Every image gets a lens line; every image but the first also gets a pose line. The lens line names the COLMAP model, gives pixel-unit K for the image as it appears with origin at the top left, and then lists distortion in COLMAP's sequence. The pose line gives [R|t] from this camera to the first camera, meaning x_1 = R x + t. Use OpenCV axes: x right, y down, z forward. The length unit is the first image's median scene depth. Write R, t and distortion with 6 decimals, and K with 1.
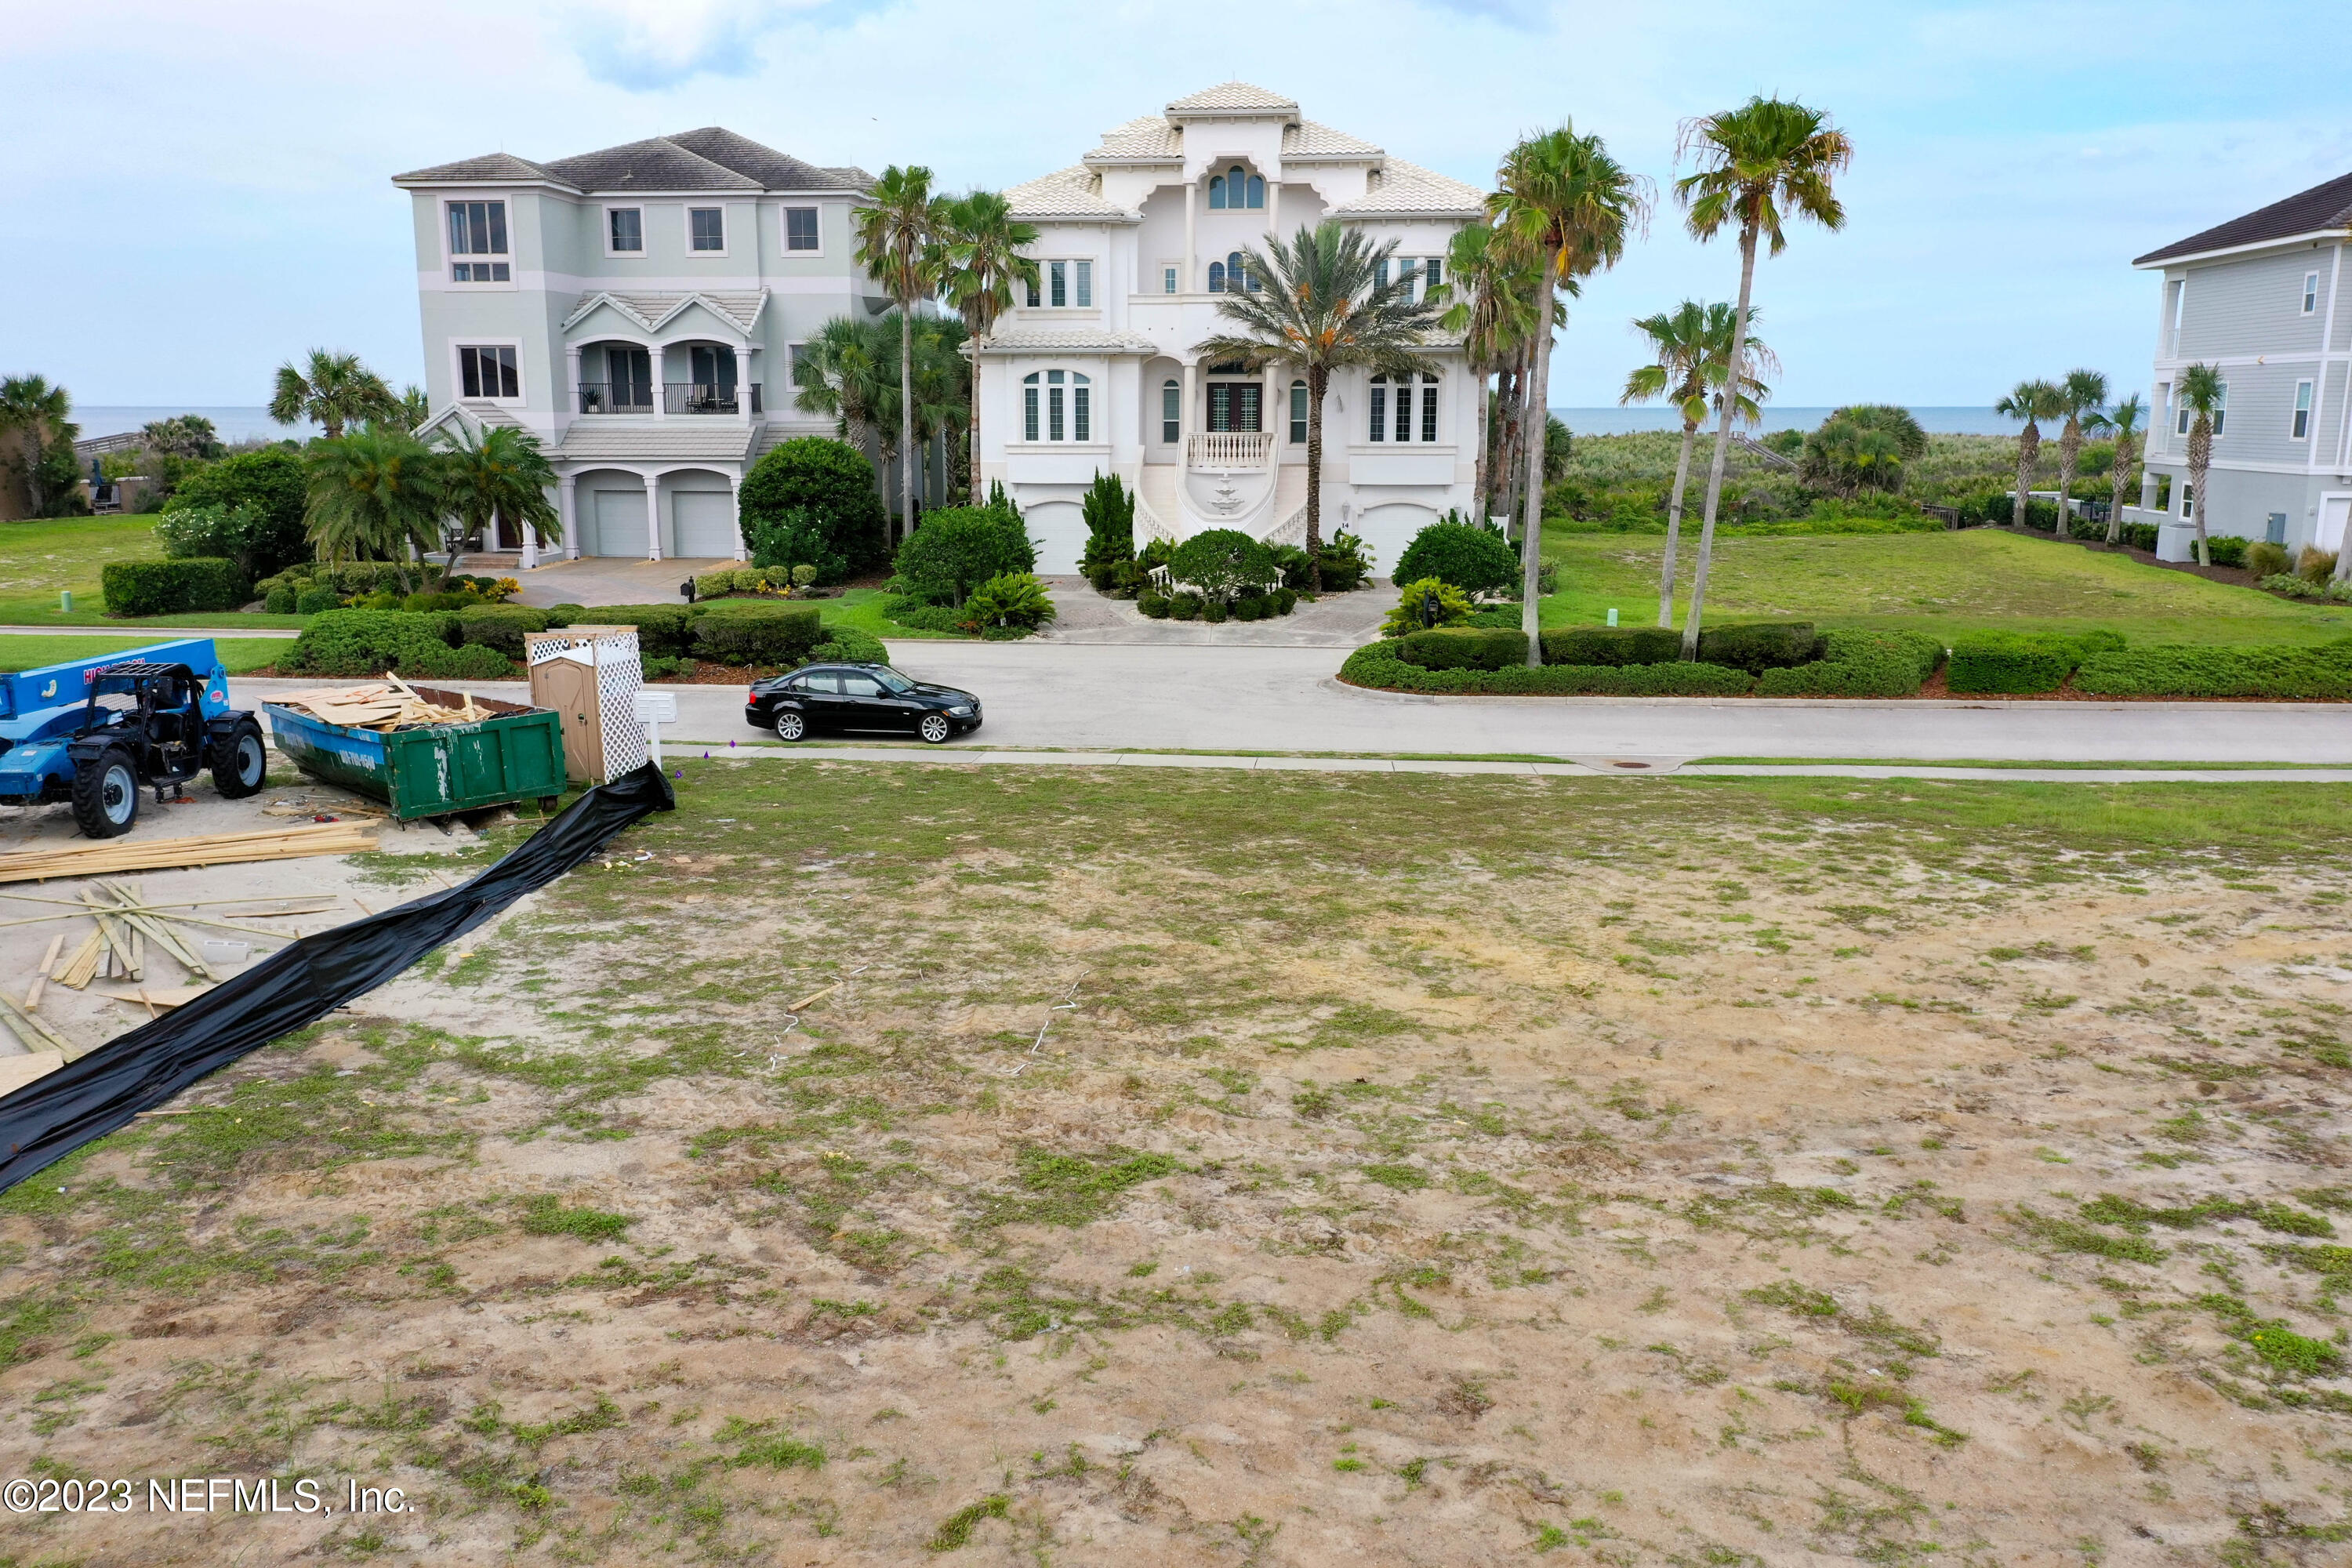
lens RADIAL K [[1860.8, 0, 1166.1], [0, 1860.8, 794.2], [0, 0, 1]] dist [0.015950, -0.003670]
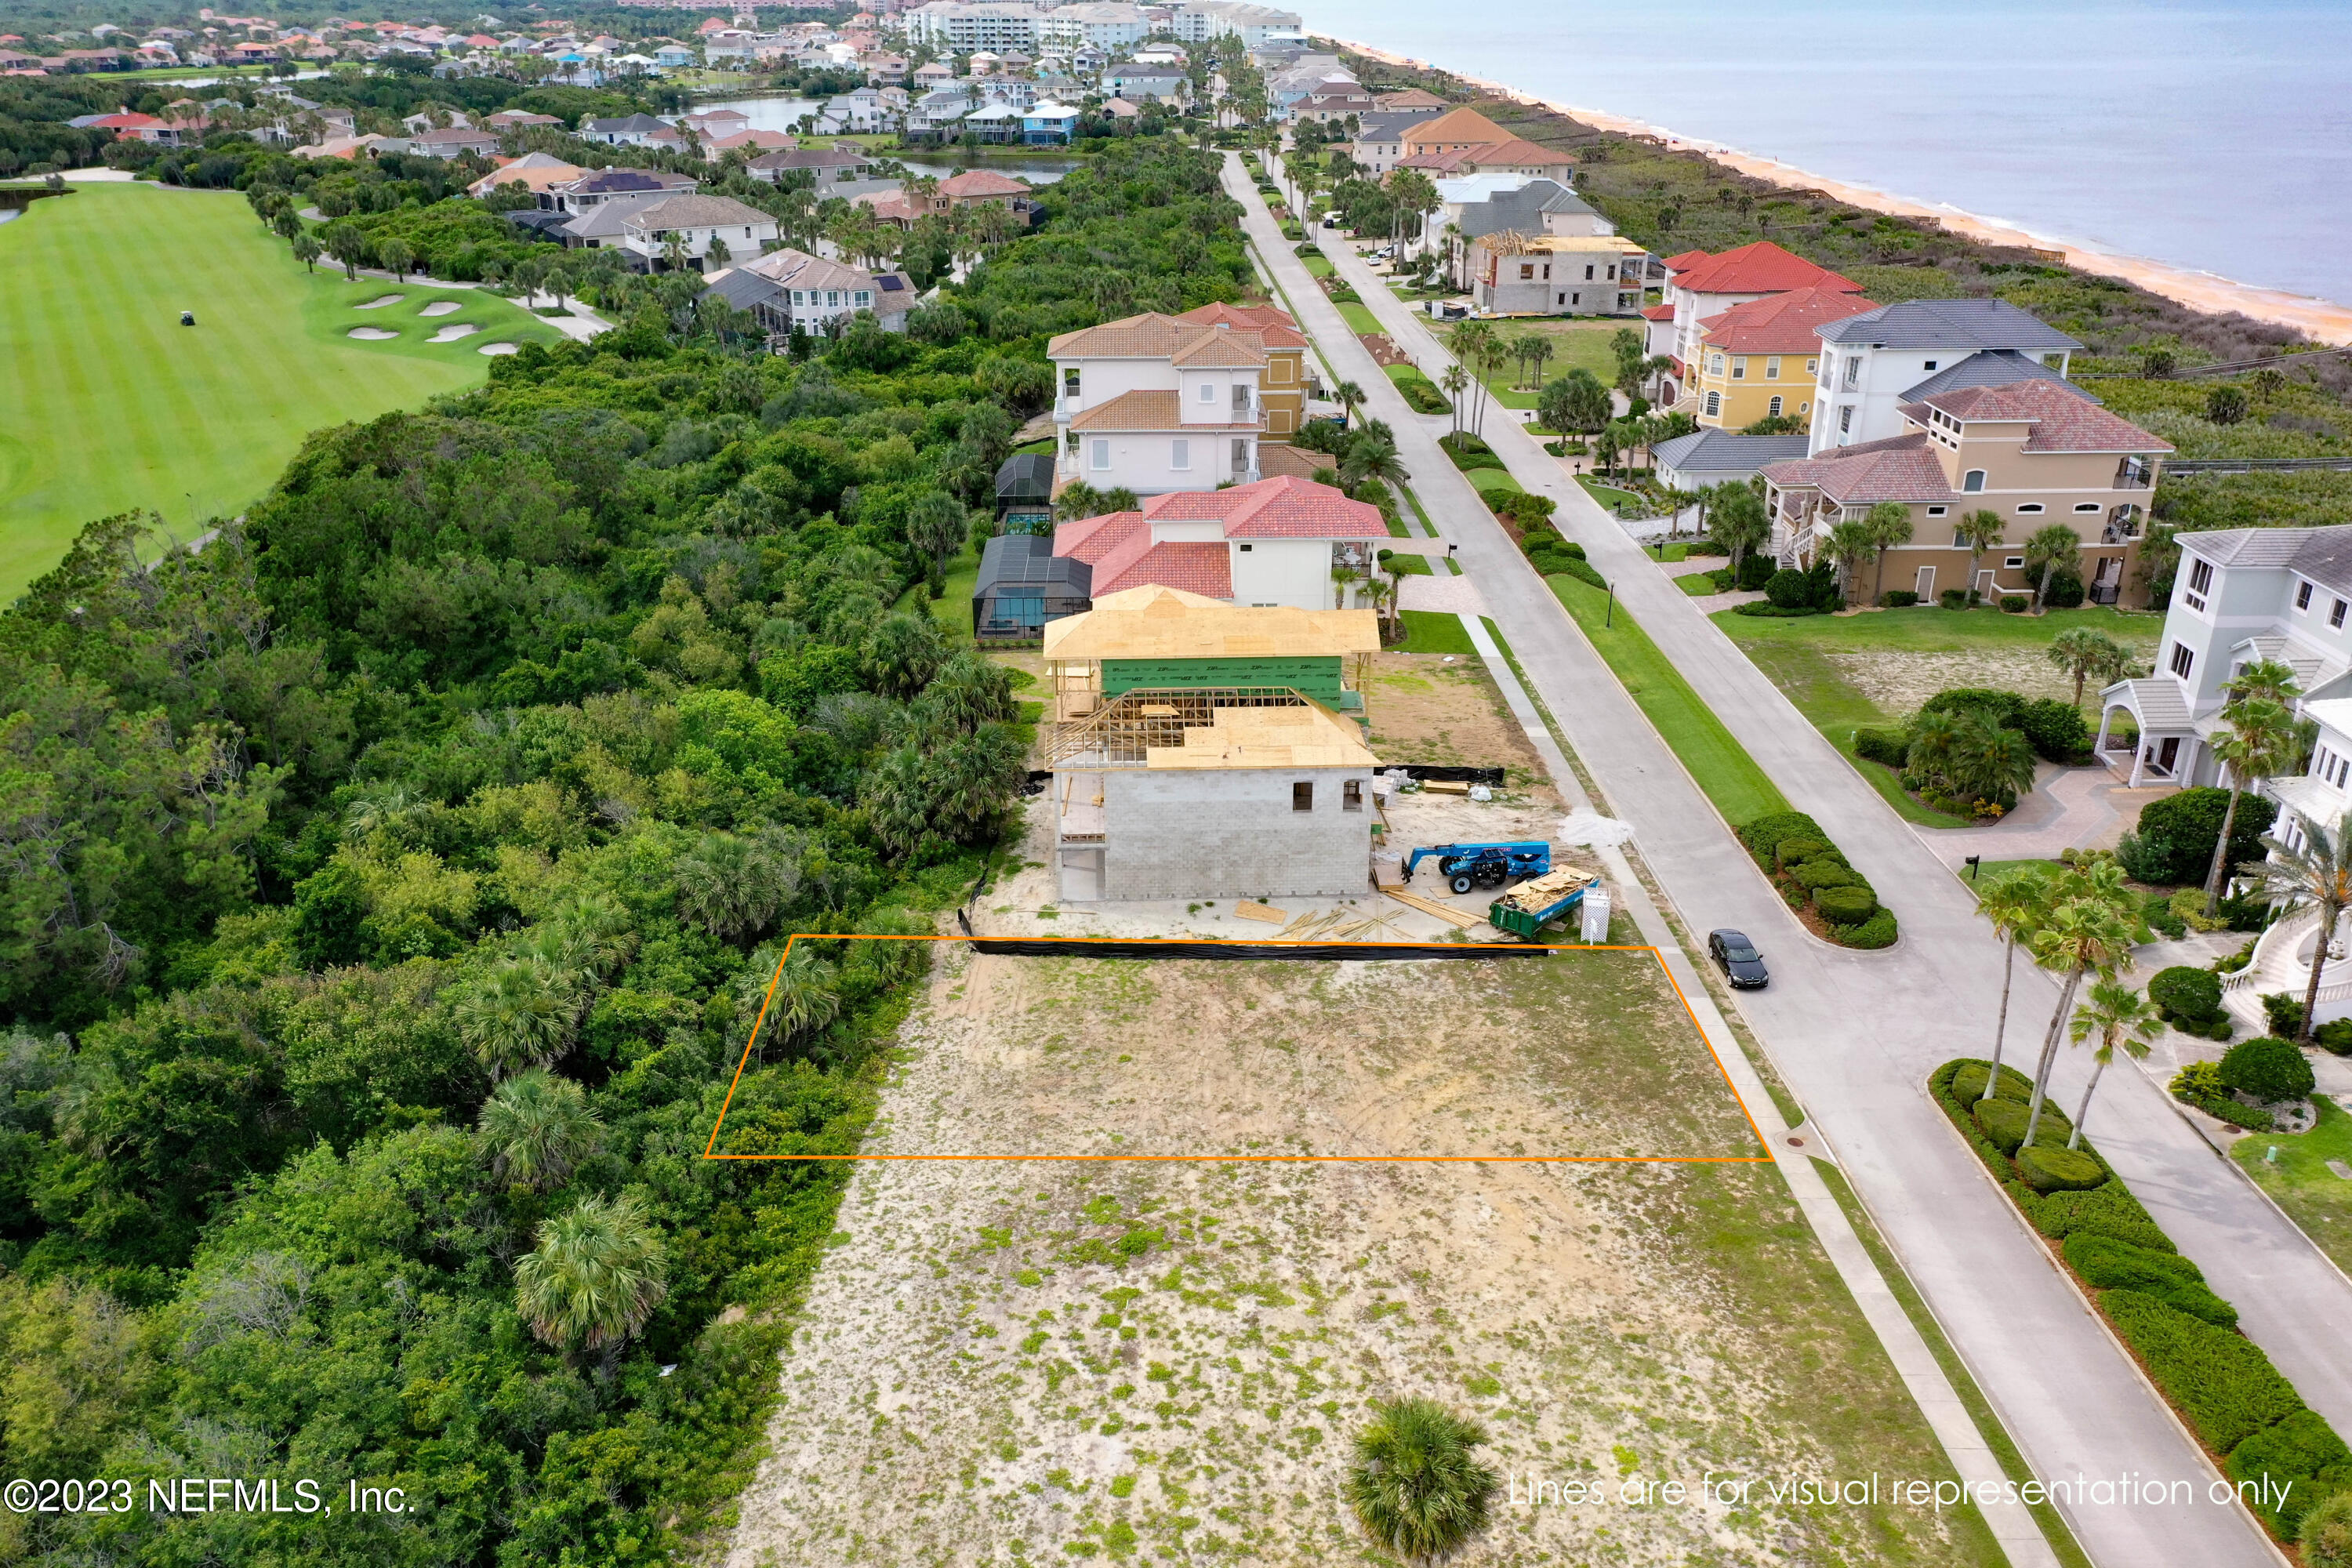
lens RADIAL K [[1858.5, 0, 1166.2], [0, 1858.5, 791.5], [0, 0, 1]] dist [0.011036, -0.000491]
pose [[0.120499, 0.400960, -0.908136, 1.258507], [-0.199723, 0.905888, 0.373467, -0.675371], [0.972415, 0.136373, 0.189239, -0.151958]]
